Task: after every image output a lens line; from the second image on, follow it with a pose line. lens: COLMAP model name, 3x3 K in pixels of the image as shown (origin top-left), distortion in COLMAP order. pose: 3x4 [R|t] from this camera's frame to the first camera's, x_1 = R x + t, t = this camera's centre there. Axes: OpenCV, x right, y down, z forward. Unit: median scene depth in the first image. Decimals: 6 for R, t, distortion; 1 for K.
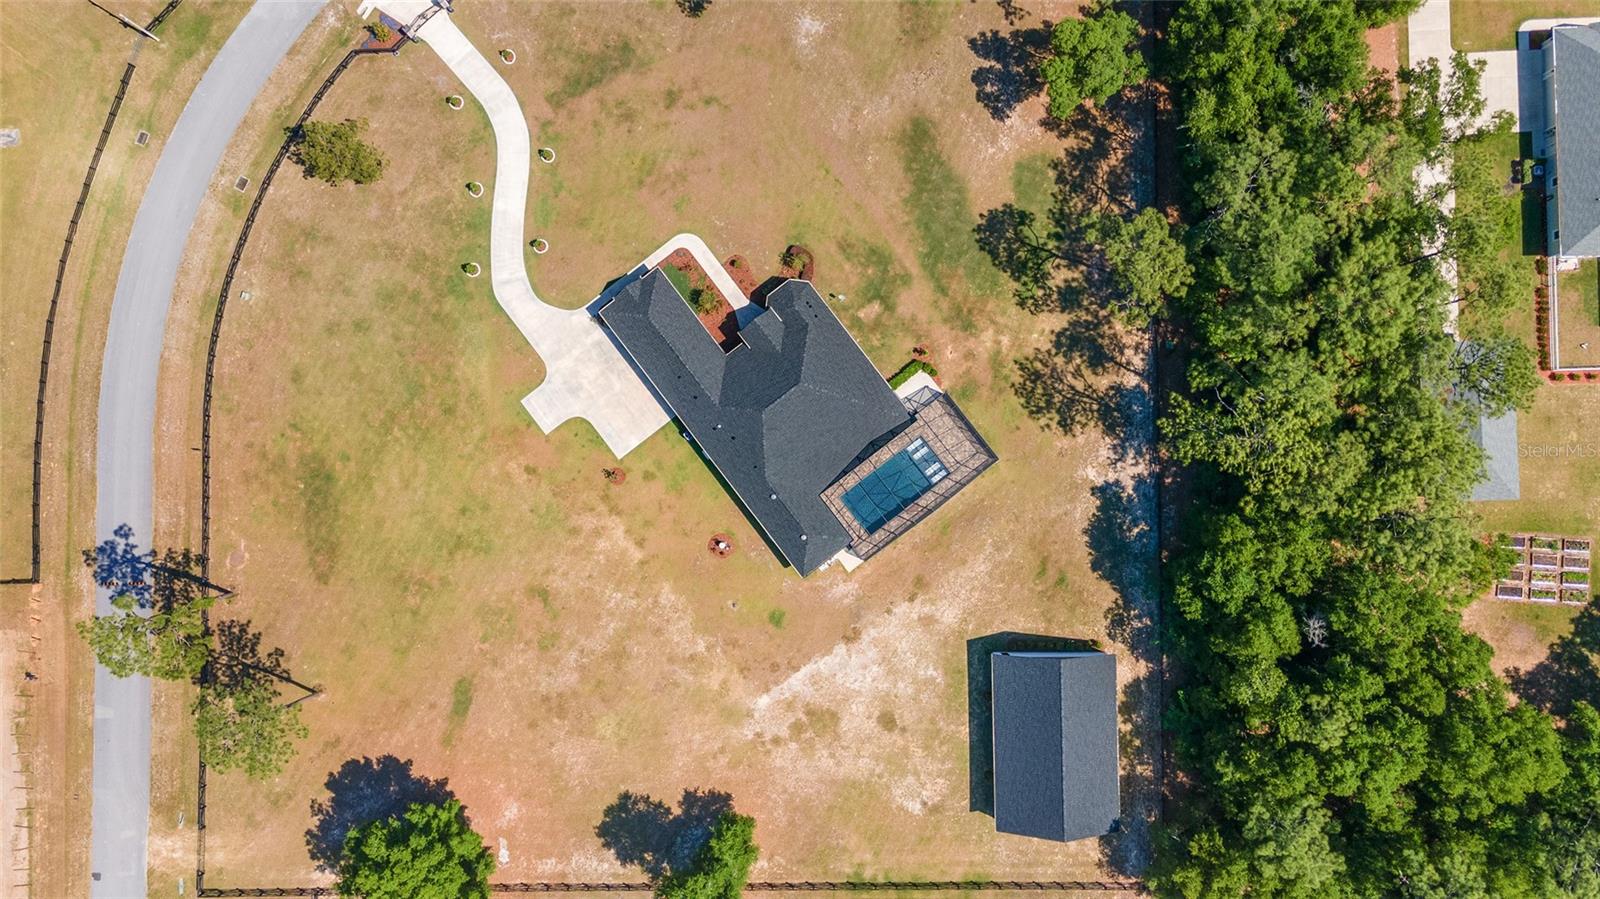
lens RADIAL K [[1146.9, 0, 796.3], [0, 1146.9, 453.5], [0, 0, 1]] dist [0.016483, 0.045552]
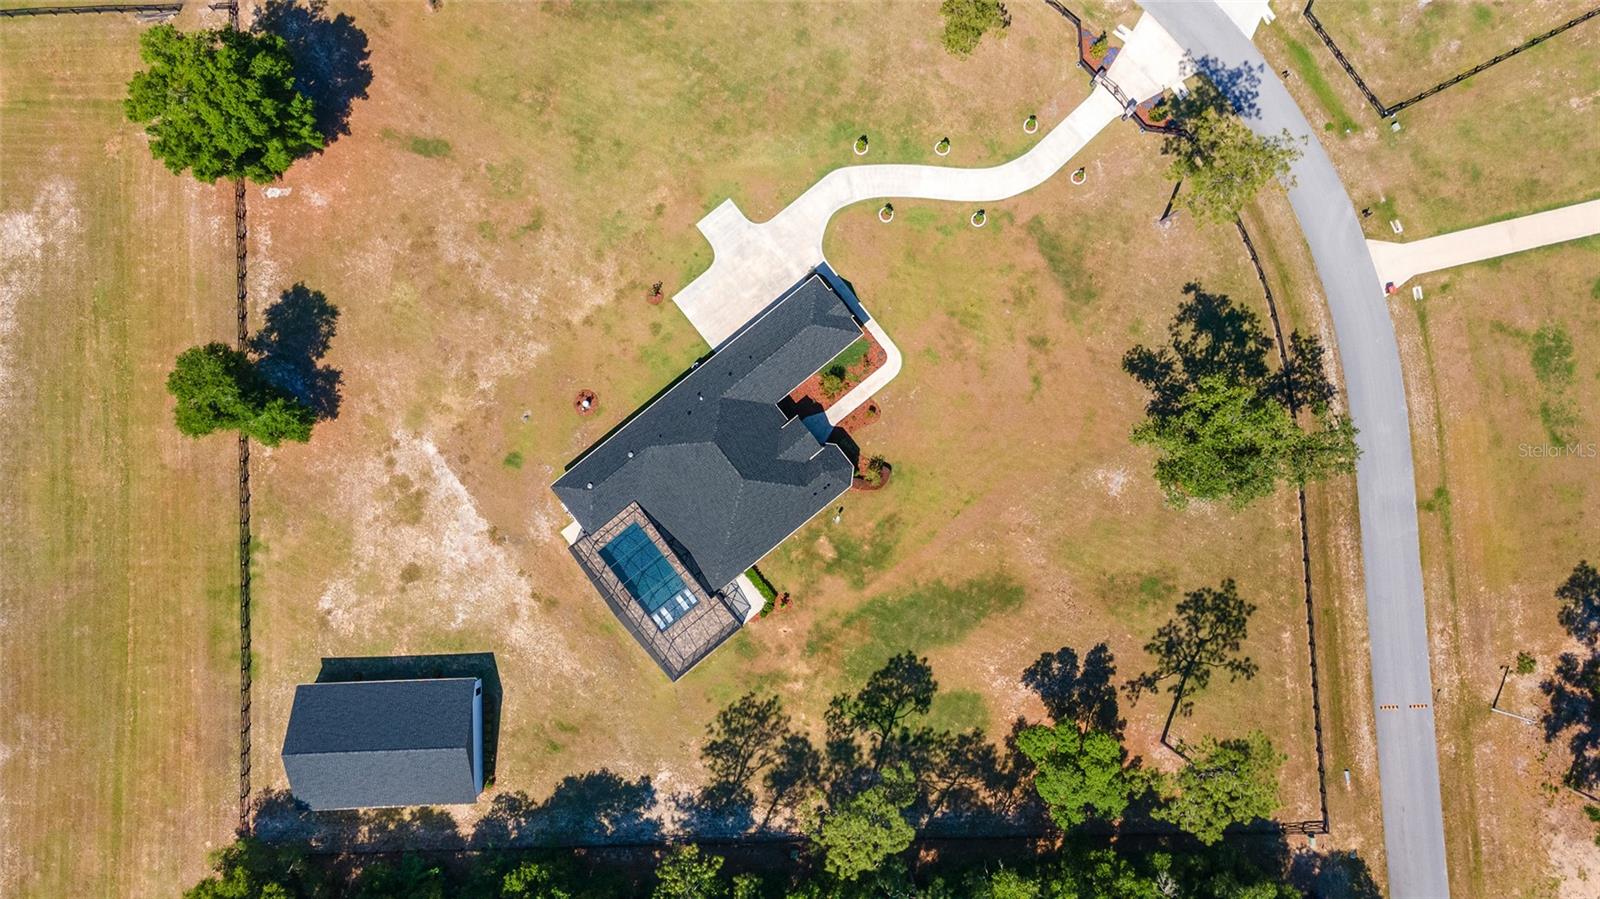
lens RADIAL K [[1146.9, 0, 796.3], [0, 1146.9, 453.5], [0, 0, 1]] dist [0.016483, 0.045552]
pose [[0.019562, 0.999689, -0.015454, -0.002626], [-0.999456, 0.019963, 0.026264, -0.127316], [0.026564, 0.014932, 0.999536, 0.011470]]
